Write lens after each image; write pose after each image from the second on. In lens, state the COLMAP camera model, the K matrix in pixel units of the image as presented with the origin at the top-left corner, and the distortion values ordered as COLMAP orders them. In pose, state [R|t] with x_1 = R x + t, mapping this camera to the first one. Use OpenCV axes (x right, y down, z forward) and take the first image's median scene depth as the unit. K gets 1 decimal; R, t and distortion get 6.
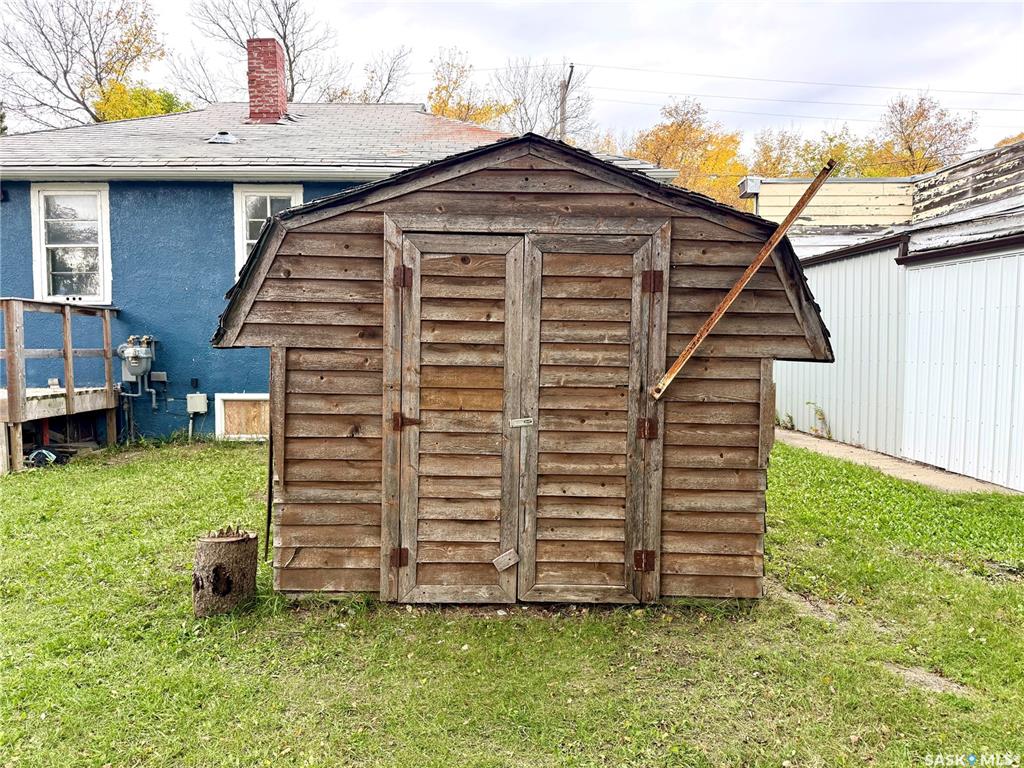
lens RADIAL K [[715.3, 0, 510.5], [0, 715.3, 381.9], [0, 0, 1]] dist [0.062611, -0.023273]
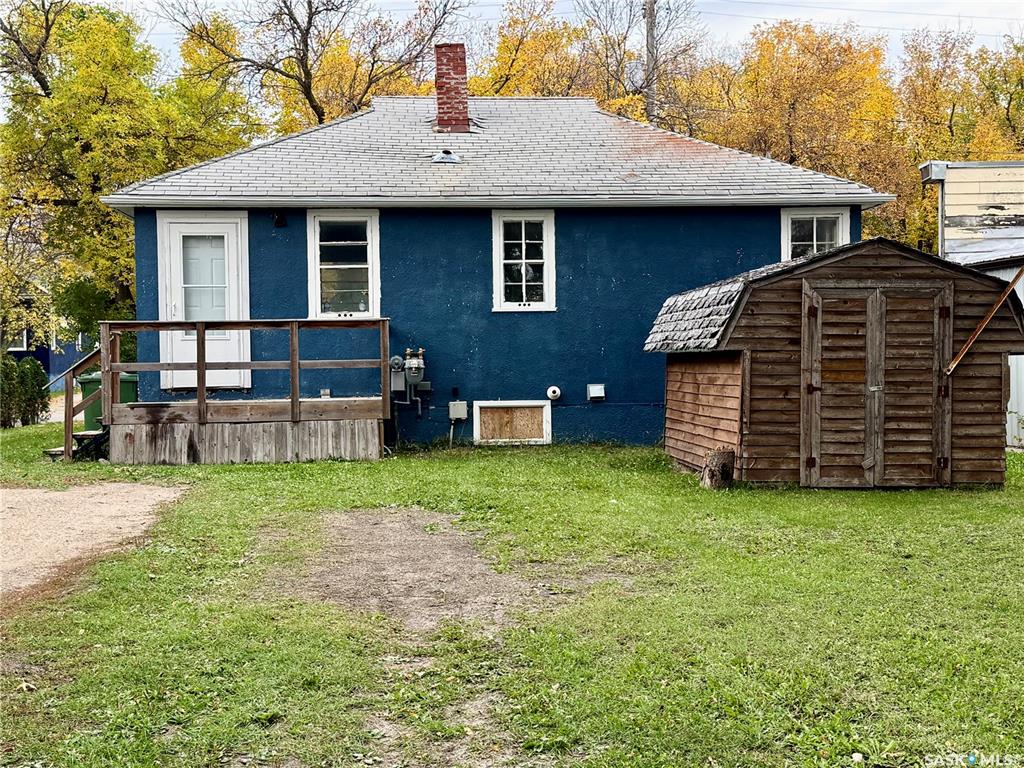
lens RADIAL K [[1401.7, 0, 513.1], [0, 1401.7, 387.2], [0, 0, 1]] dist [0.135826, 0.000000]
pose [[0.997185, -0.012710, 0.073890, -1.185411], [0.015457, 0.999206, -0.036717, 0.171522], [-0.073364, 0.037755, 0.996590, -2.571260]]
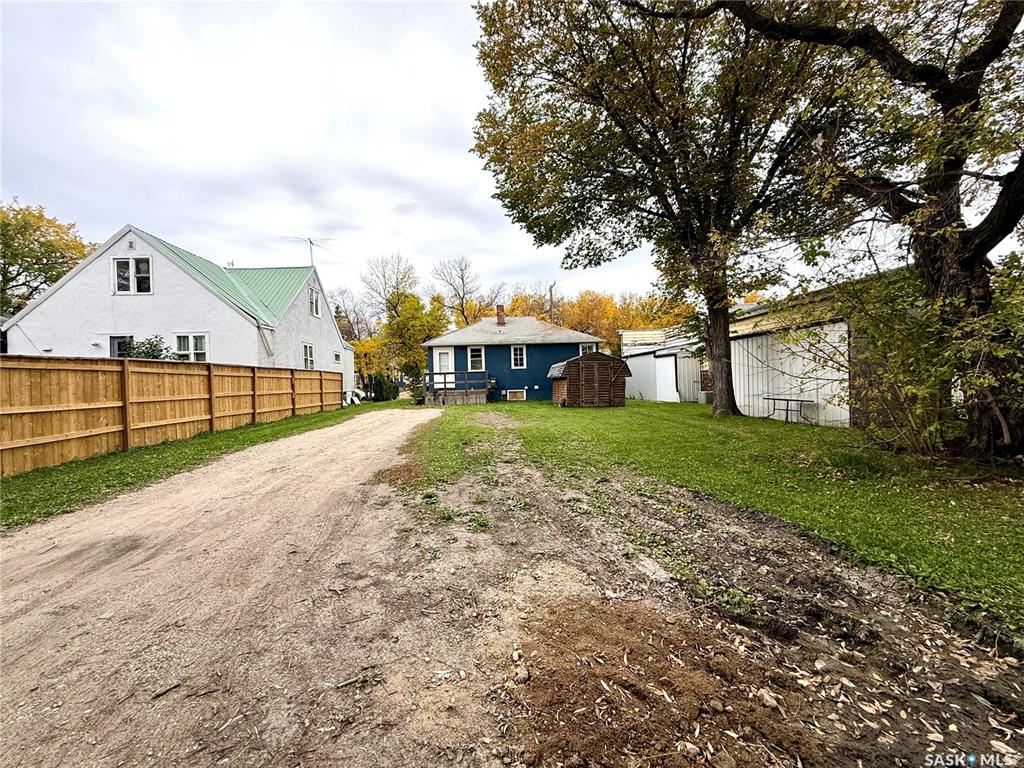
lens RADIAL K [[413.1, 0, 509.1], [0, 413.1, 385.4], [0, 0, 1]] dist [-0.004743, -0.000898]
pose [[0.998104, -0.028546, 0.054531, -1.266440], [0.031247, 0.998293, -0.049344, 0.269448], [-0.053029, 0.050955, 0.997292, -3.769289]]
